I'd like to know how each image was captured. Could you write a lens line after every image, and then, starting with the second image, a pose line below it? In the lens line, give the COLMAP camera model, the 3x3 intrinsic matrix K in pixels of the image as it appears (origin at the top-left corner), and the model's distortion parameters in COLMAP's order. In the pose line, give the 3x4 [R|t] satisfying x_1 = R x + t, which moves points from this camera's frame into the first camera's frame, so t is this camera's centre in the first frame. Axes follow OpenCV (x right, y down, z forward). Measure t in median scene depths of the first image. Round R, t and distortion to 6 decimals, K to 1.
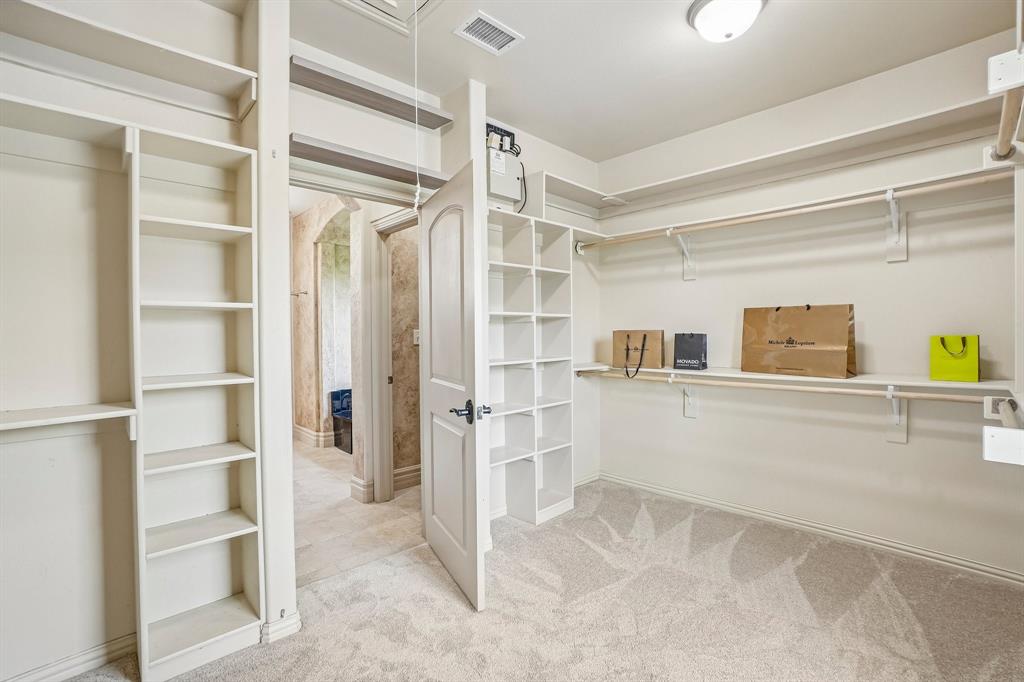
lens RADIAL K [[454.9, 0, 512.3], [0, 454.9, 337.0], [0, 0, 1]] dist [-0.026158, 0.000169]
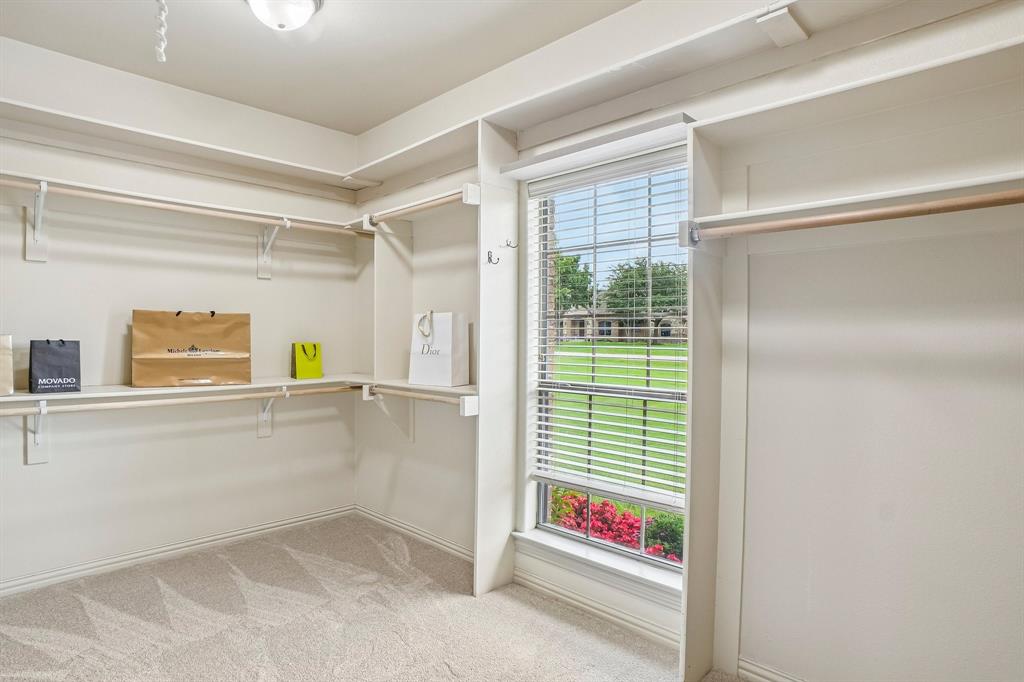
lens RADIAL K [[469.3, 0, 512.8], [0, 469.3, 344.4], [0, 0, 1]] dist [-0.026050, 0.000349]
pose [[0.051152, -0.002344, 0.998688, -0.298009], [0.003193, 0.999993, 0.002184, -0.001204], [-0.998686, 0.003077, 0.051159, 0.298013]]
